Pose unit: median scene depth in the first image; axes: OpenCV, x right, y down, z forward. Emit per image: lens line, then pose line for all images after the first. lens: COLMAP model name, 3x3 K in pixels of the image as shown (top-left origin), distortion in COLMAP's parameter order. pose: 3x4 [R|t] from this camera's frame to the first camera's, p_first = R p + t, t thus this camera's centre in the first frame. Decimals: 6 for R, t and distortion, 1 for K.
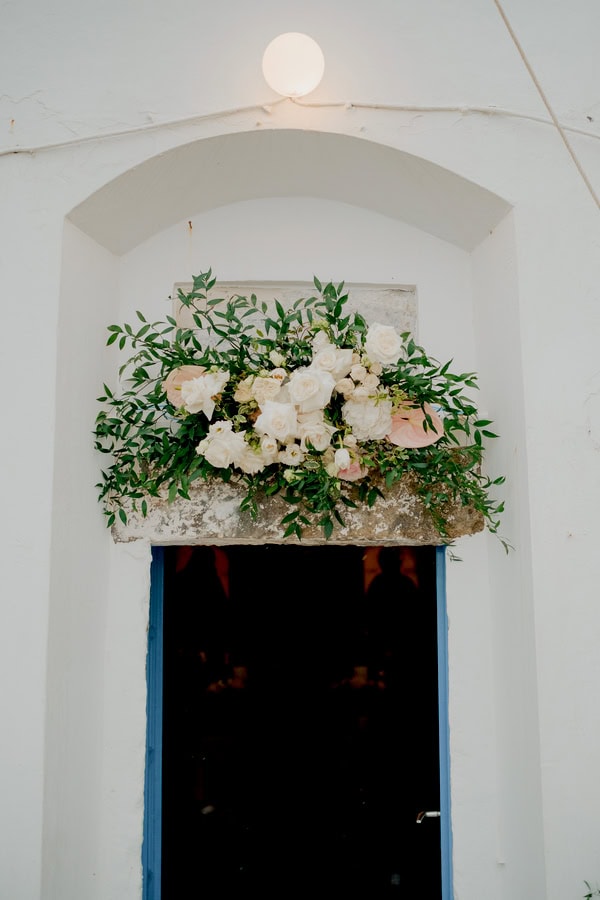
lens RADIAL K [[1369.8, 0, 300.0], [0, 1369.8, 450.0], [0, 0, 1]] dist [0.014044, 0.021390]
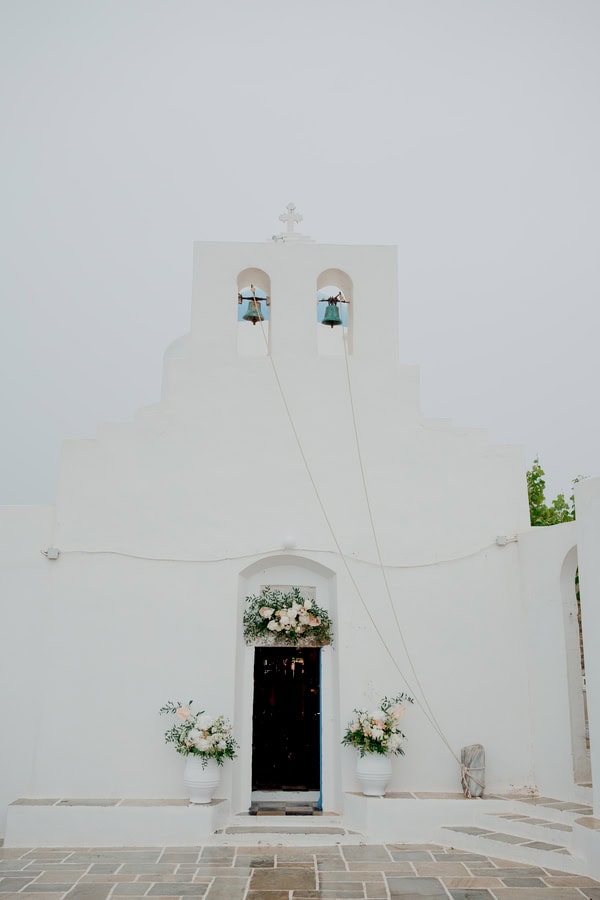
lens RADIAL K [[965.0, 0, 300.0], [0, 965.0, 450.0], [0, 0, 1]] dist [0.023139, 0.018830]
pose [[0.998501, 0.018328, 0.051582, -0.139187], [-0.013444, 0.995529, -0.093496, -0.280952], [-0.053065, 0.092662, 0.994283, -2.222582]]
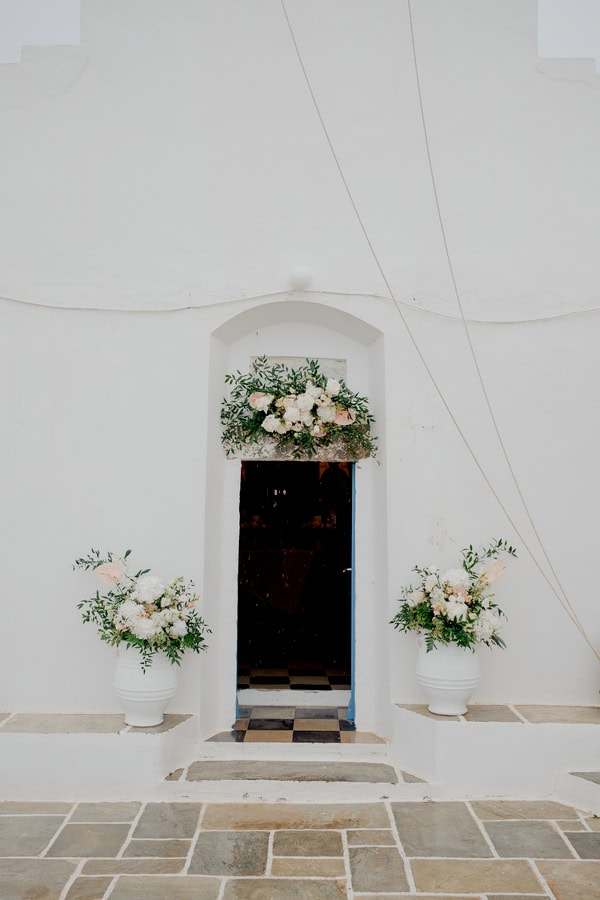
lens RADIAL K [[980.2, 0, 297.7], [0, 980.2, 475.7], [0, 0, 1]] dist [0.010587, 0.011900]
pose [[0.999464, 0.011582, 0.030631, -0.060749], [-0.014653, 0.994675, 0.102013, -0.094478], [-0.029287, -0.102407, 0.994311, -0.859746]]
